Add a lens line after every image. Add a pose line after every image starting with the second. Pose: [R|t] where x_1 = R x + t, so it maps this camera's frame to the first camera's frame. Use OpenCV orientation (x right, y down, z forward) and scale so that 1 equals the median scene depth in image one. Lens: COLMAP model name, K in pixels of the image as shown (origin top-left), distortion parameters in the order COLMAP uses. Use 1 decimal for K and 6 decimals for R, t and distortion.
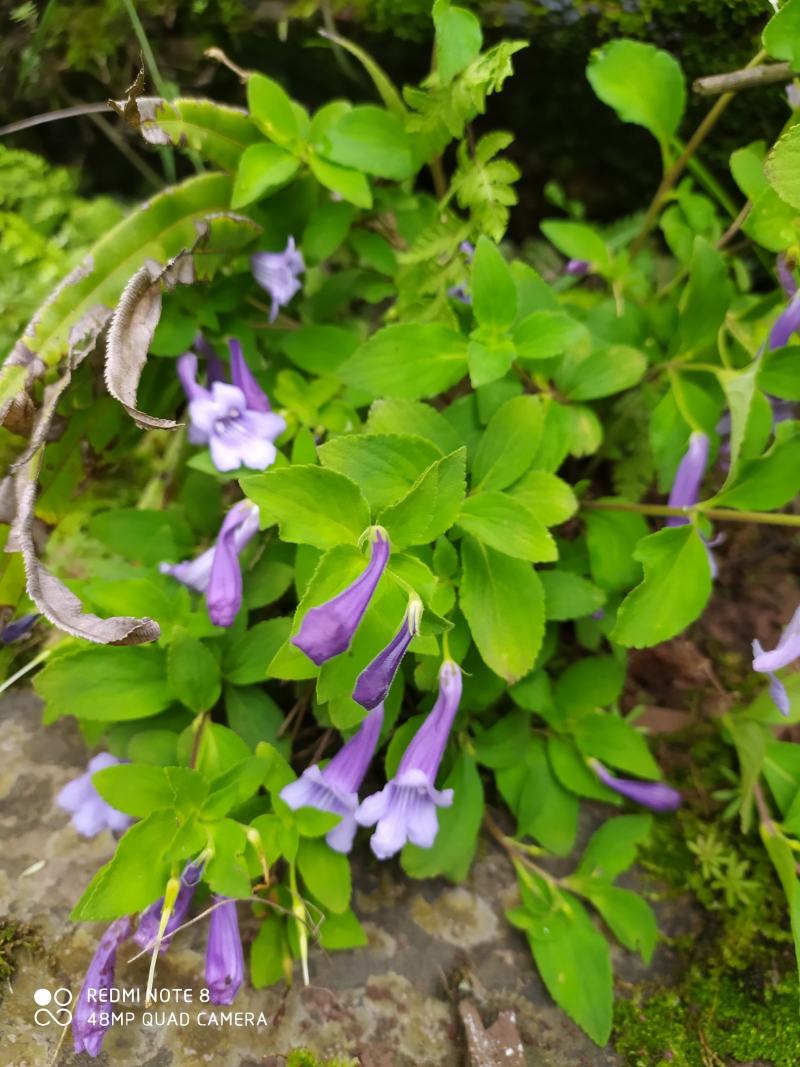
lens RADIAL K [[784.7, 0, 437.6], [0, 784.7, 528.4], [0, 0, 1]] dist [0.002165, -0.016736]
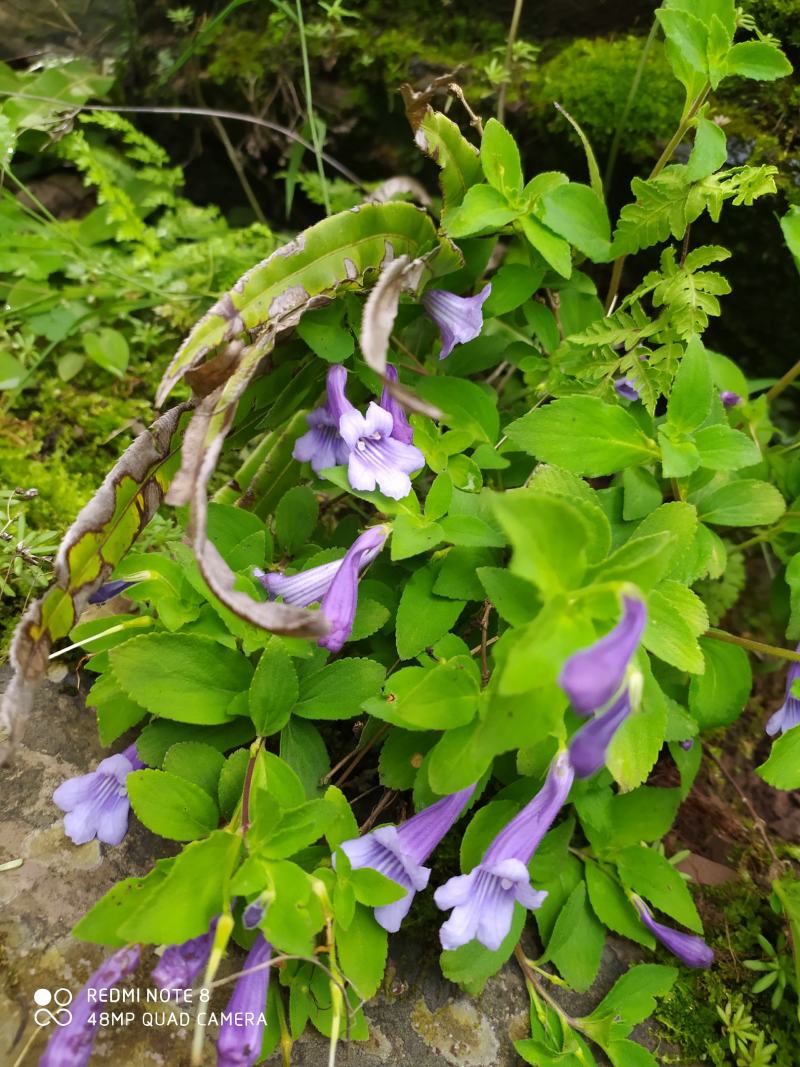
lens RADIAL K [[783.5, 0, 448.7], [0, 783.5, 551.0], [0, 0, 1]] dist [-0.003878, 0.001190]
pose [[0.960830, 0.269998, 0.062501, -0.210617], [-0.262442, 0.958903, -0.107835, 0.070488], [-0.089048, 0.087208, 0.992202, 0.066061]]
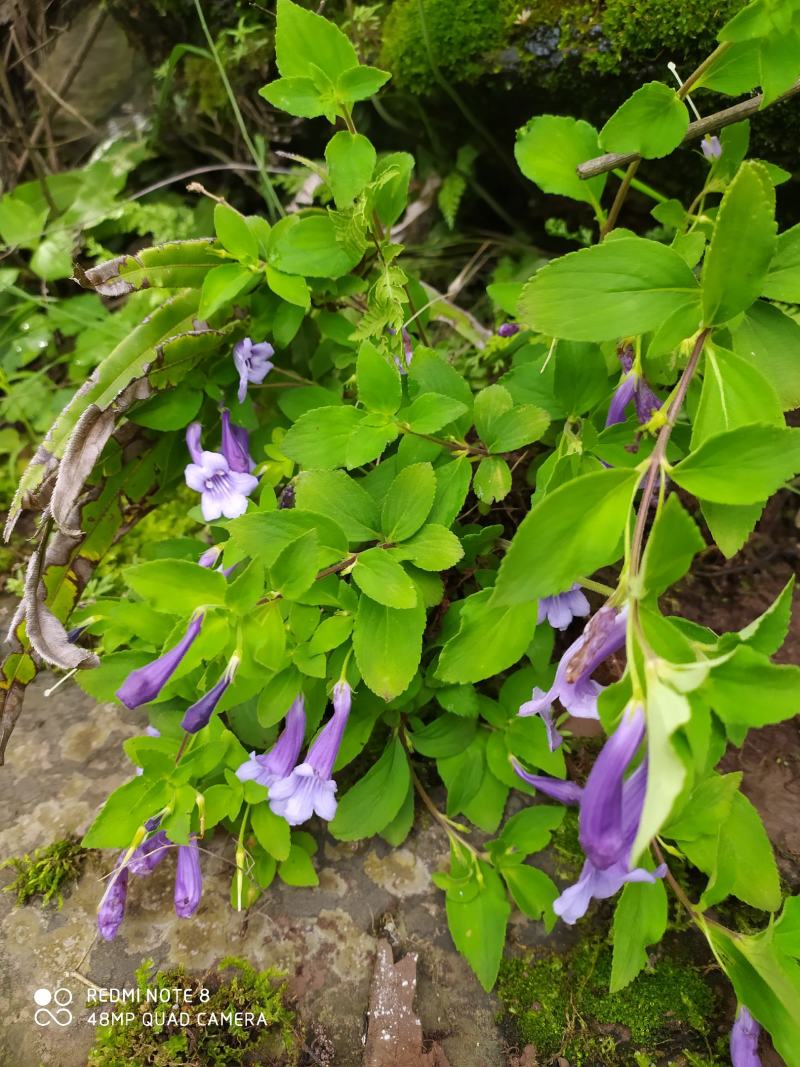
lens RADIAL K [[740.3, 0, 400.0], [0, 740.3, 533.5], [0, 0, 1]] dist [0.055784, -0.075517]
pose [[0.964346, -0.000016, -0.264646, 0.372308], [0.017041, 0.997929, 0.062033, -0.125776], [0.264097, -0.064331, 0.962348, -0.115601]]
